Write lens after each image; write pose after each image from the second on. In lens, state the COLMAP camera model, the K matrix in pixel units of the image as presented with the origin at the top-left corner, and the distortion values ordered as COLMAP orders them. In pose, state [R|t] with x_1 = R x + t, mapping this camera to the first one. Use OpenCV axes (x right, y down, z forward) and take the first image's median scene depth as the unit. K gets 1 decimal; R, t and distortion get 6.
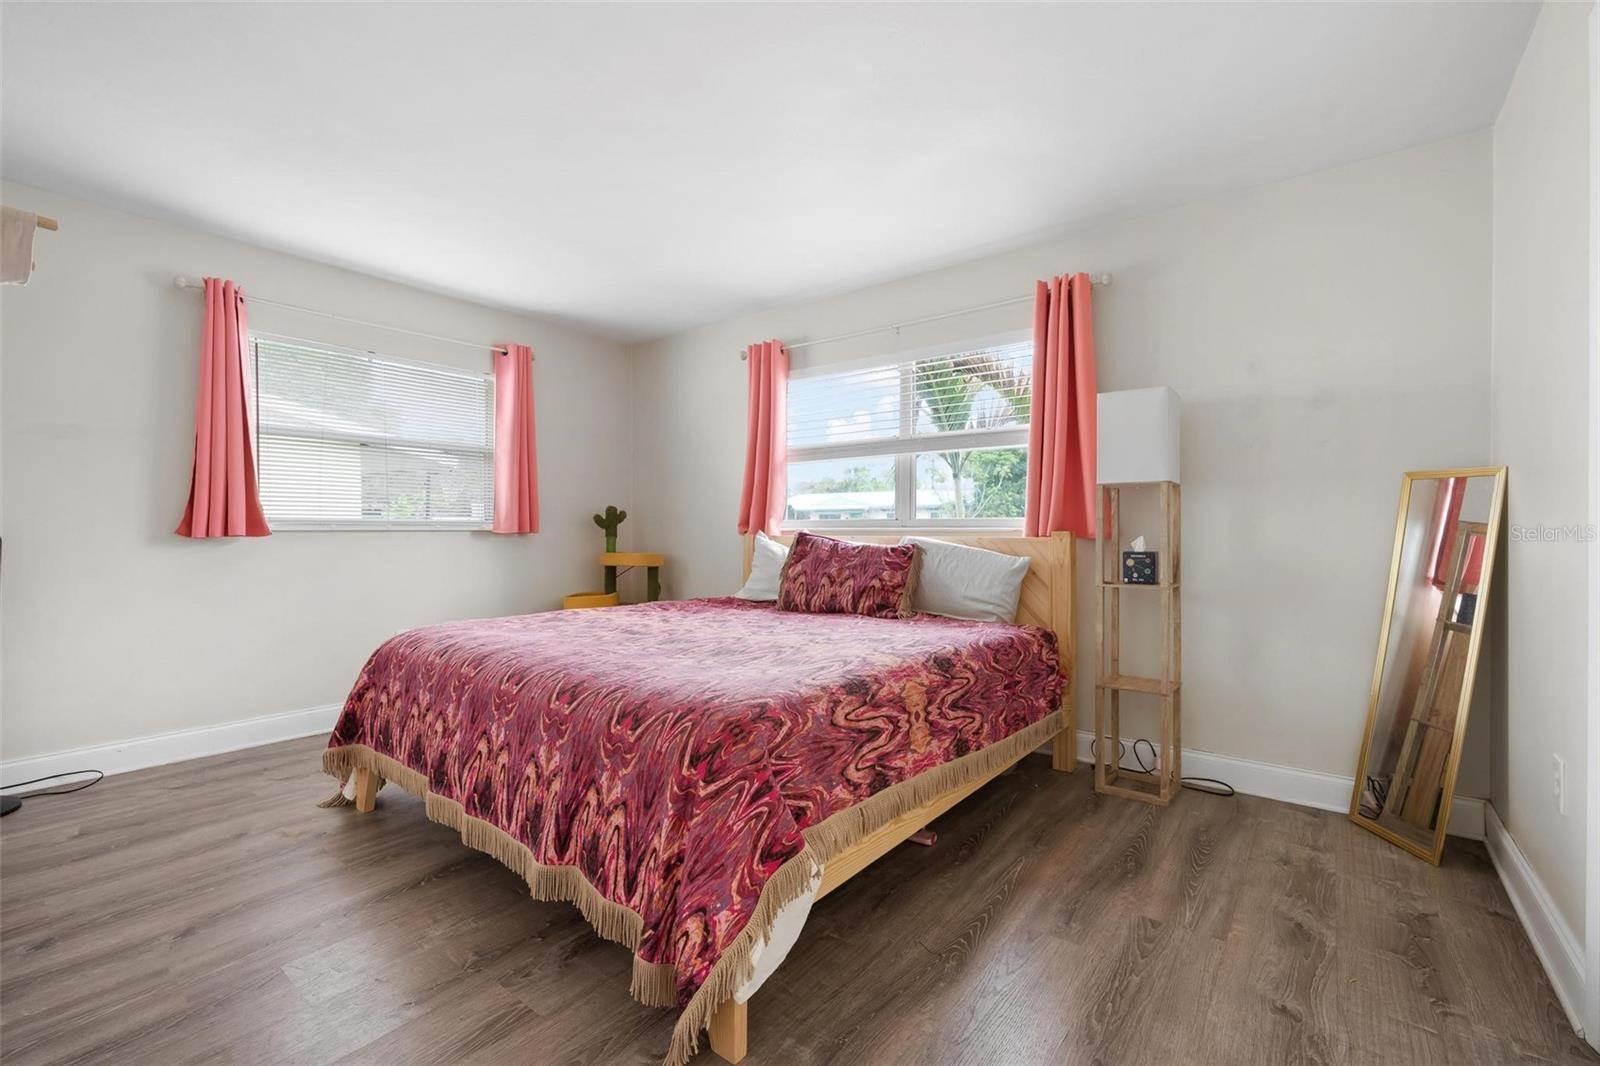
lens RADIAL K [[682.9, 0, 806.0], [0, 682.9, 528.6], [0, 0, 1]] dist [0.002570, 0.000266]
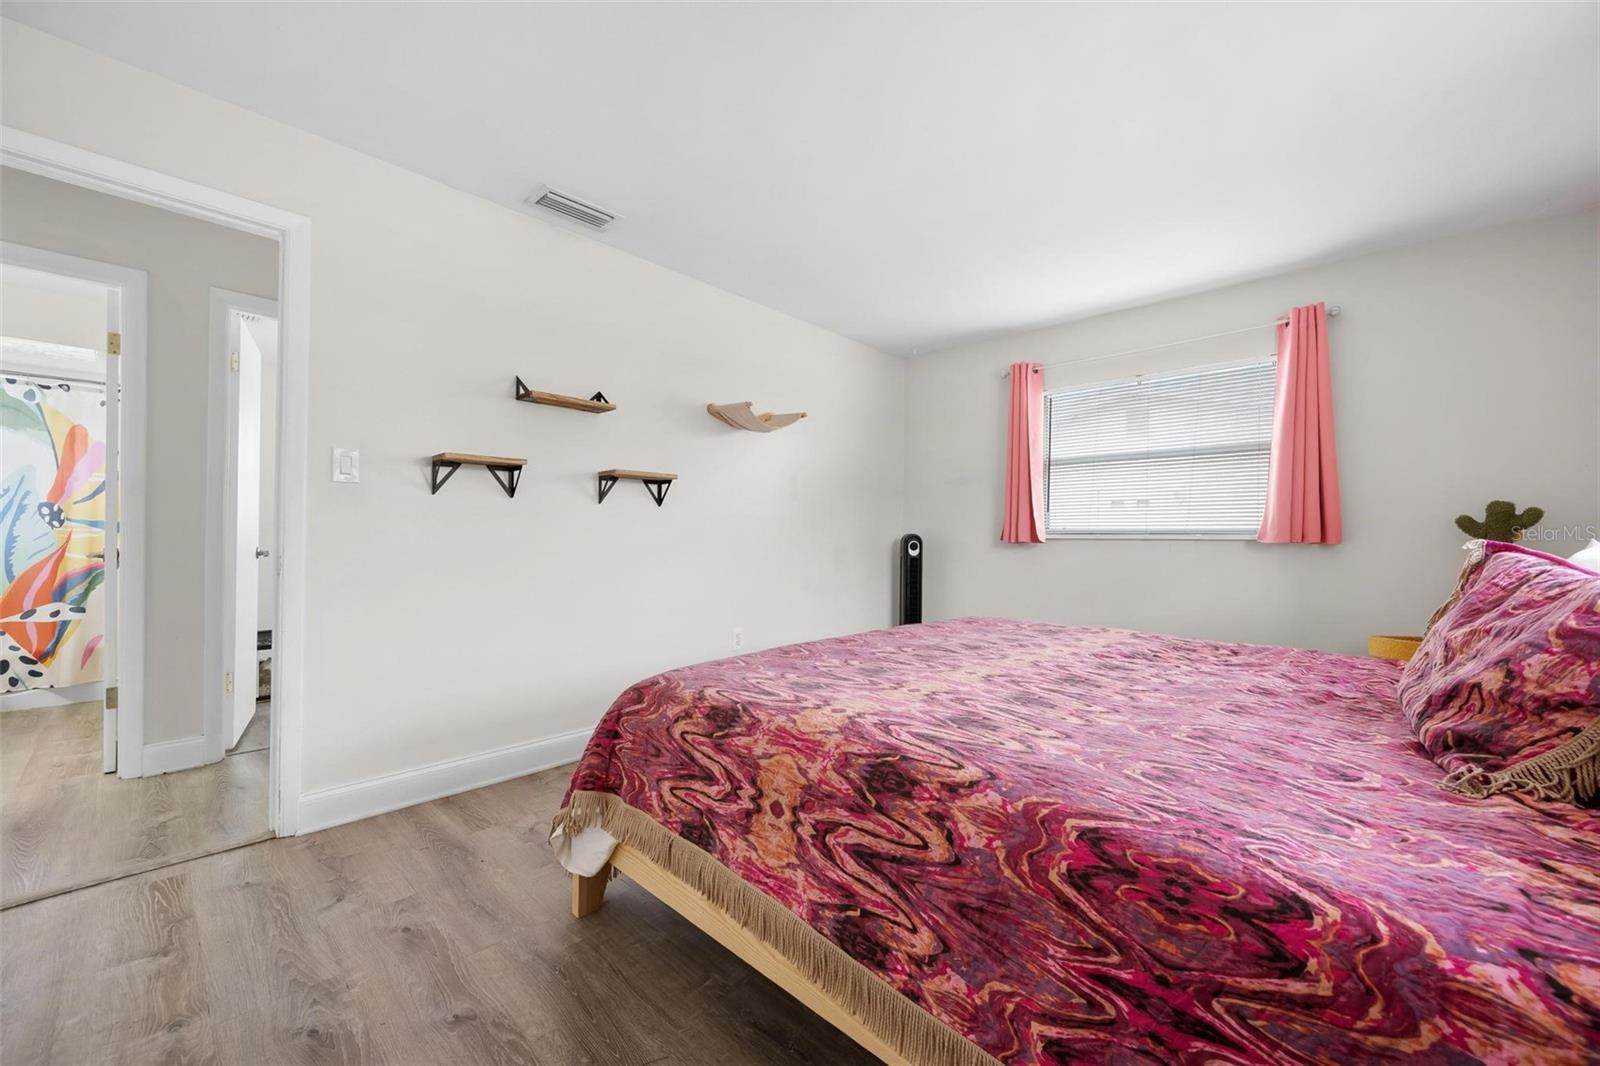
lens RADIAL K [[636.2, 0, 806.7], [0, 636.2, 538.5], [0, 0, 1]] dist [0.004123, 0.000733]
pose [[-0.102105, -0.003532, -0.994767, 0.800651], [-0.006814, 0.999973, -0.002852, 0.013241], [0.994750, 0.006488, -0.102126, 1.121104]]
